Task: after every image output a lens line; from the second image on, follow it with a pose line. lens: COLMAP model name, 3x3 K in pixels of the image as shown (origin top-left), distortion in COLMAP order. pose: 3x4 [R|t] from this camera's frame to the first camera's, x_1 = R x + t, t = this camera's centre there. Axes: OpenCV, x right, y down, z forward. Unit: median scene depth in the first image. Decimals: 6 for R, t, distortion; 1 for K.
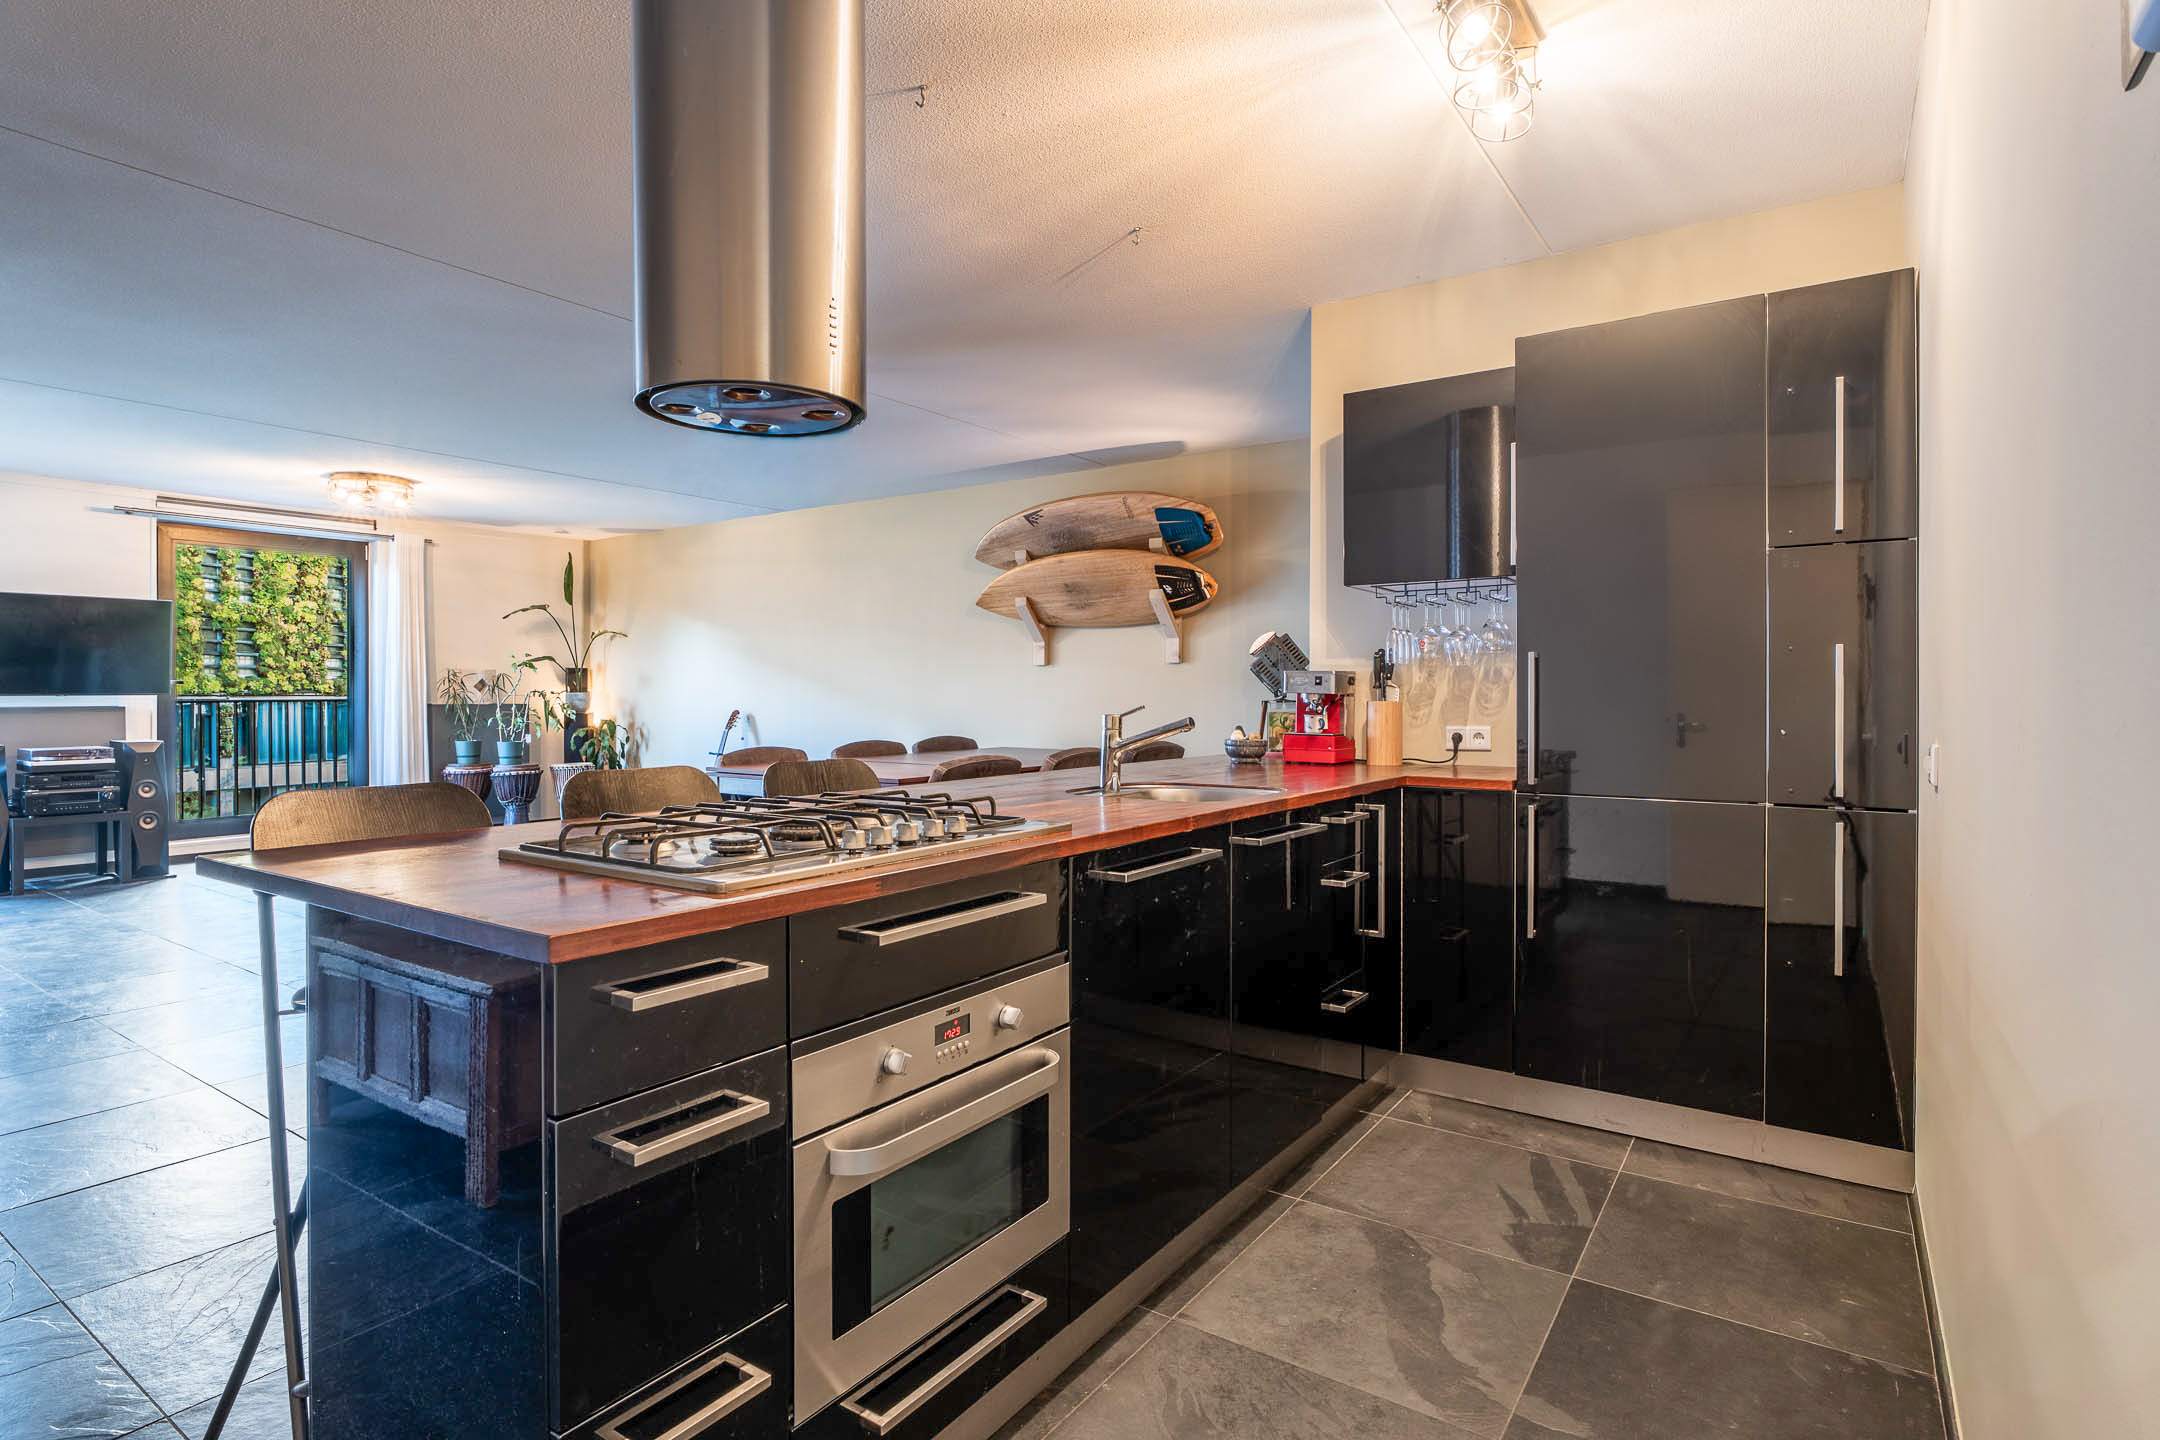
lens RADIAL K [[1096.6, 0, 1072.0], [0, 1096.6, 690.5], [0, 0, 1]] dist [-0.006201, -0.001168]
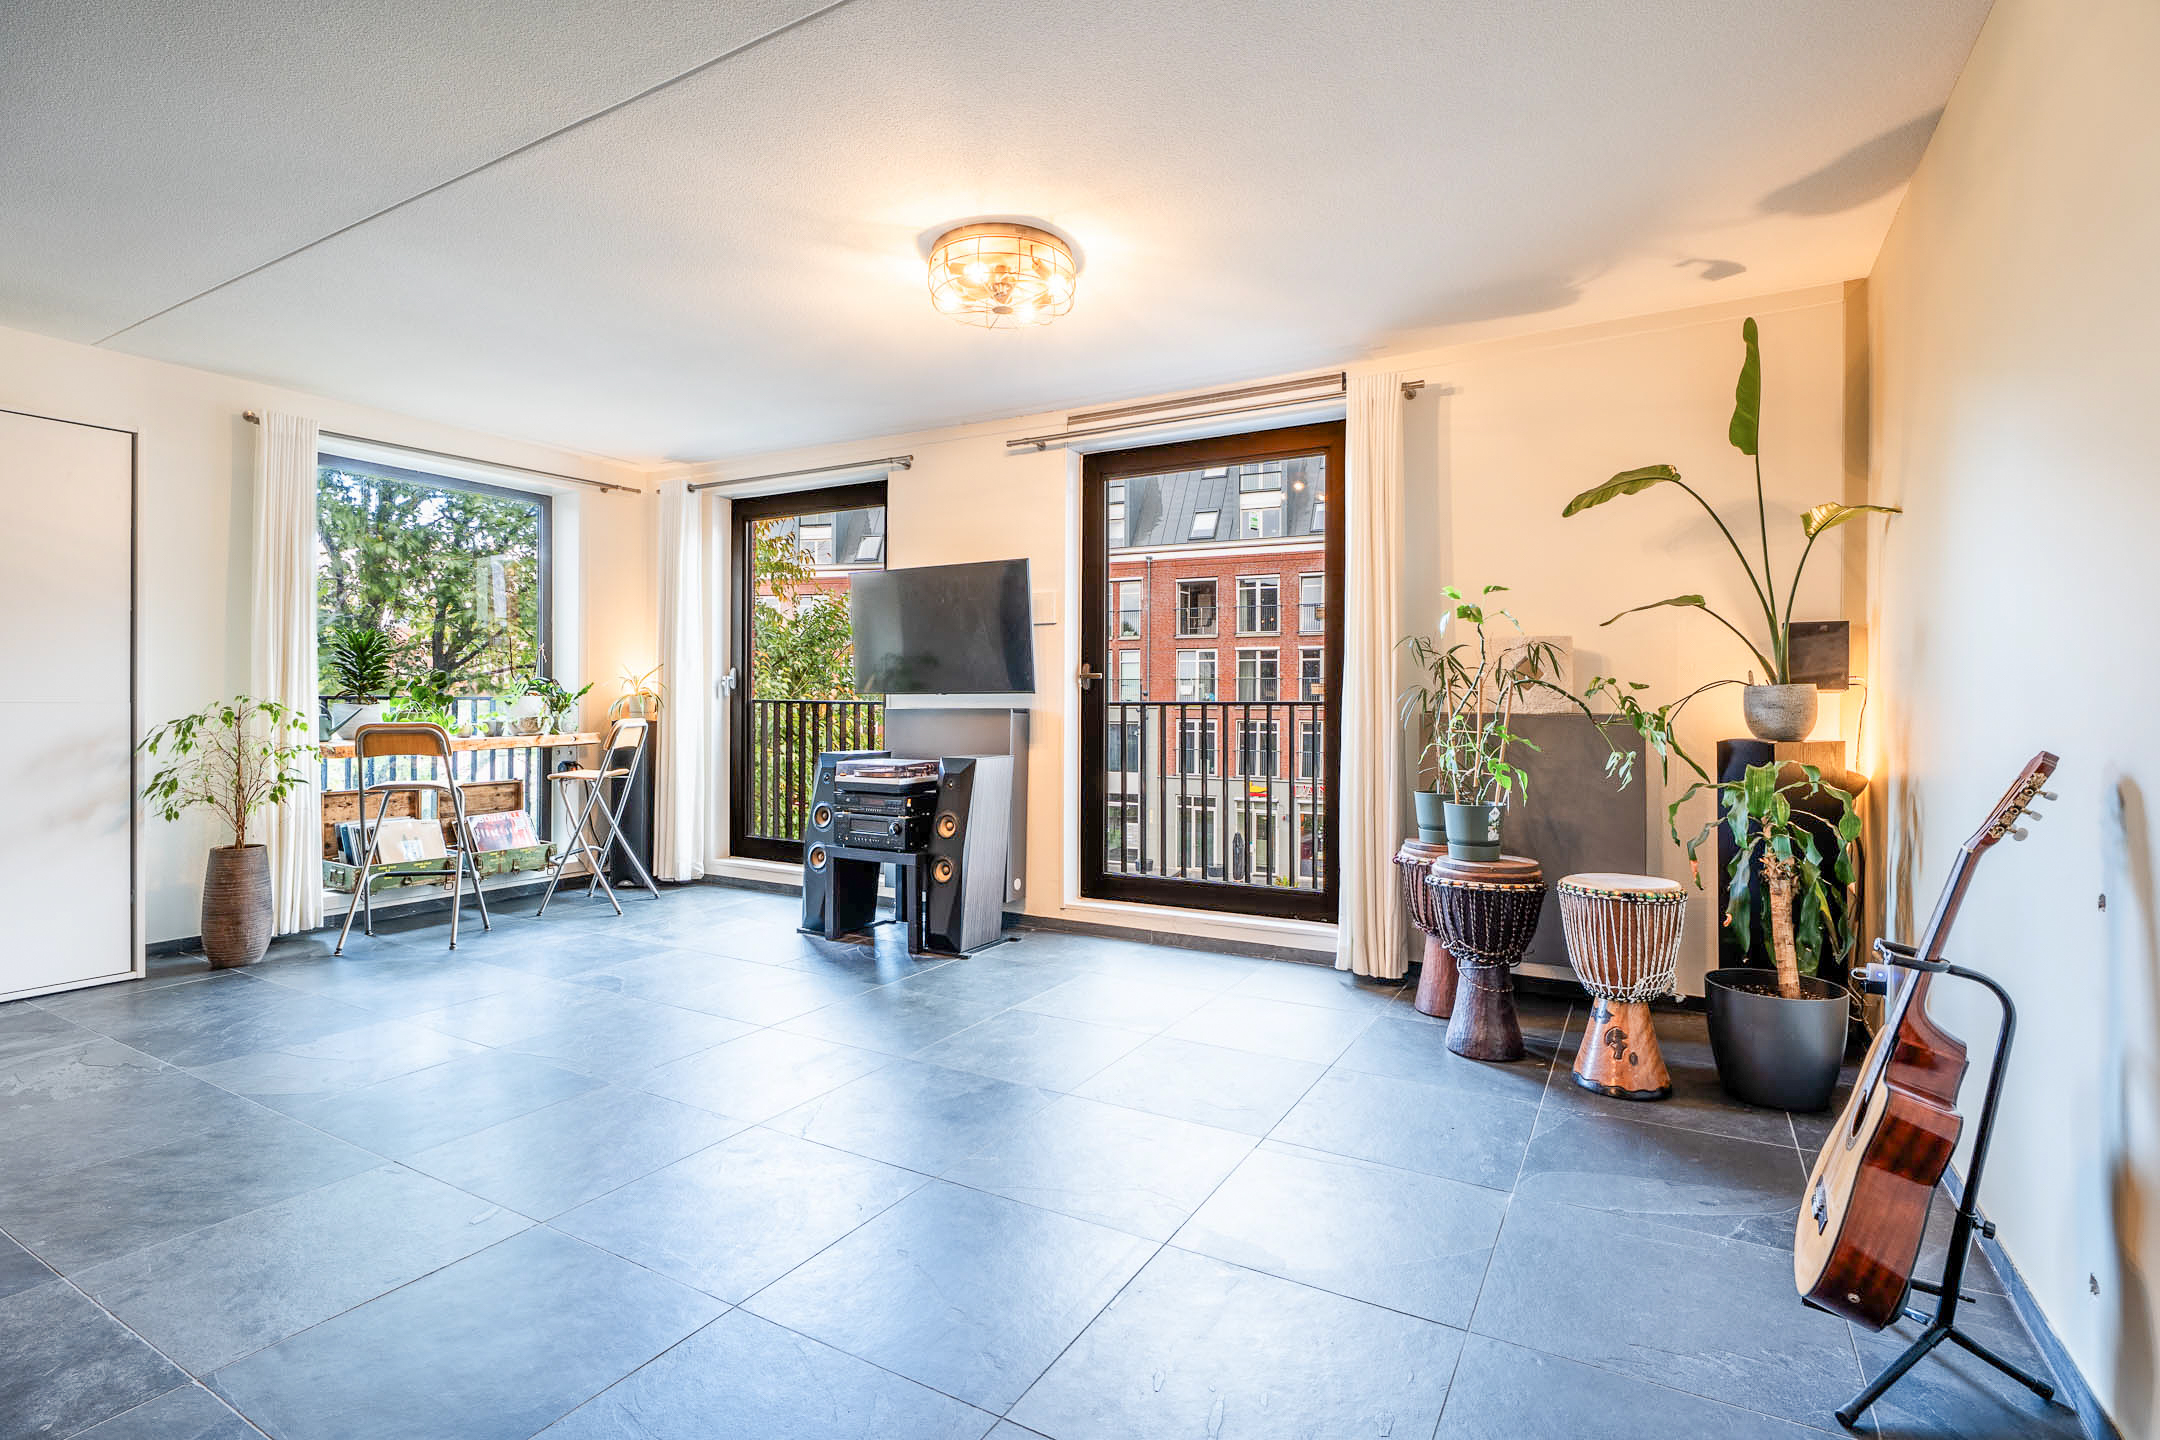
lens RADIAL K [[1007.1, 0, 1109.4], [0, 1007.1, 707.4], [0, 0, 1]] dist [0.000325, -0.009227]
pose [[0.095484, 0.001461, -0.995430, -0.175274], [0.002472, 0.999995, 0.001705, 0.012590], [0.995428, -0.002624, 0.095480, 0.973817]]
